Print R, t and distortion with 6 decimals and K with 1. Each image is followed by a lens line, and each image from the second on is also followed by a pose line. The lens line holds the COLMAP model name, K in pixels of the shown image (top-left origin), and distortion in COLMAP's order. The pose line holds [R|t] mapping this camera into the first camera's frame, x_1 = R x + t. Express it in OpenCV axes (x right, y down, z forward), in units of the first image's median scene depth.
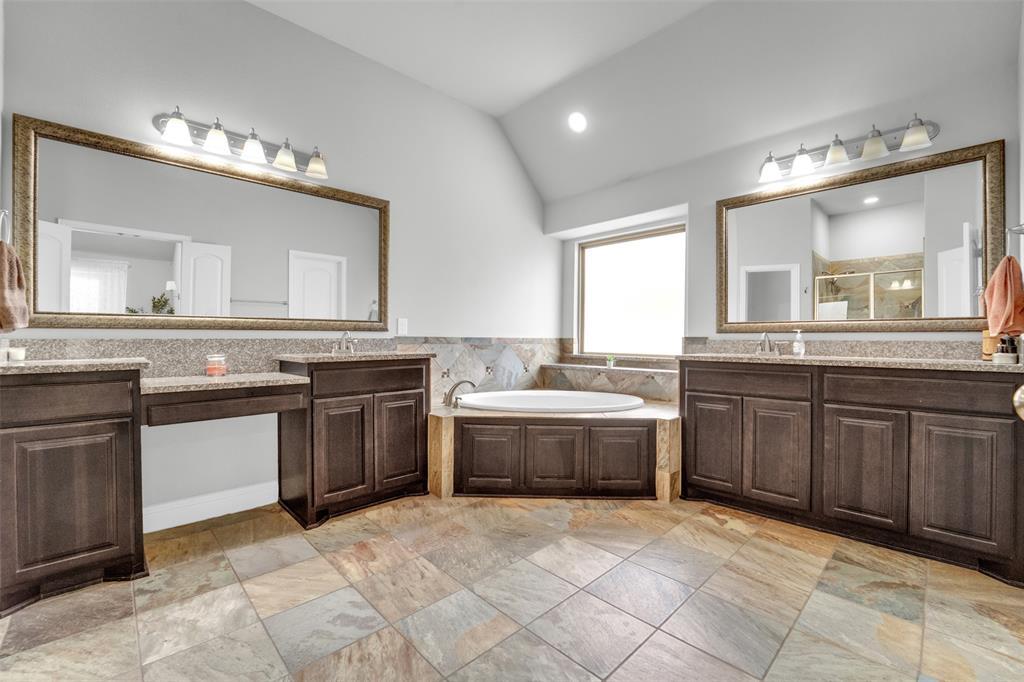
lens RADIAL K [[451.8, 0, 514.8], [0, 451.8, 338.4], [0, 0, 1]] dist [0.002449, 0.000238]
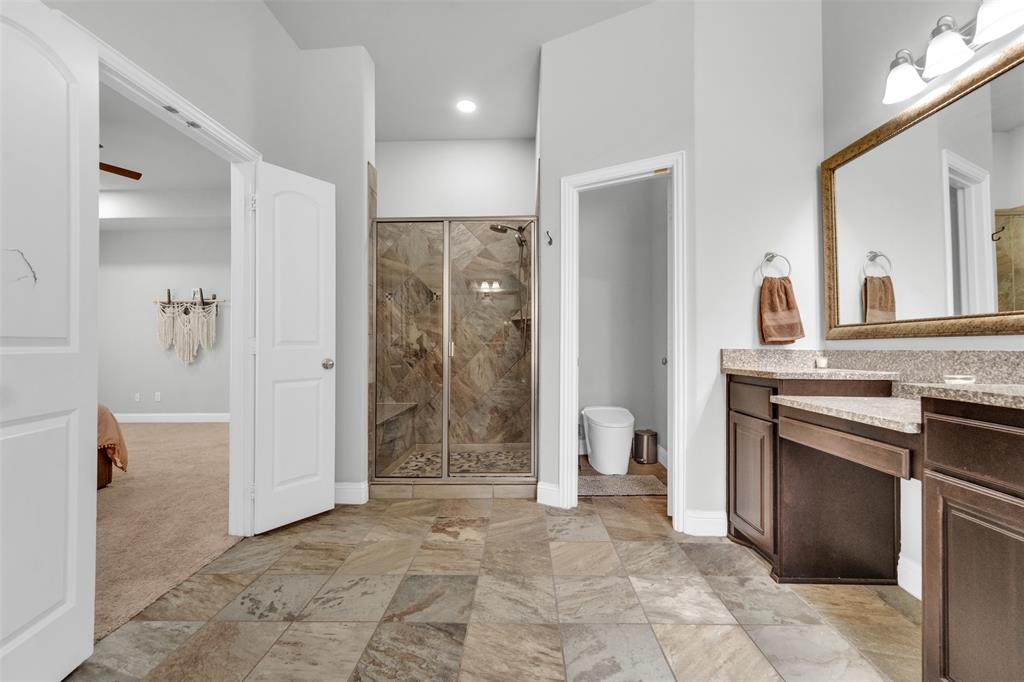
lens RADIAL K [[451.8, 0, 514.4], [0, 451.8, 344.6], [0, 0, 1]] dist [0.002449, 0.000238]
pose [[-0.731539, -0.010297, -0.681722, 0.336658], [-0.004943, 0.999940, -0.009799, 0.002896], [0.681782, -0.003799, -0.731545, 1.422042]]
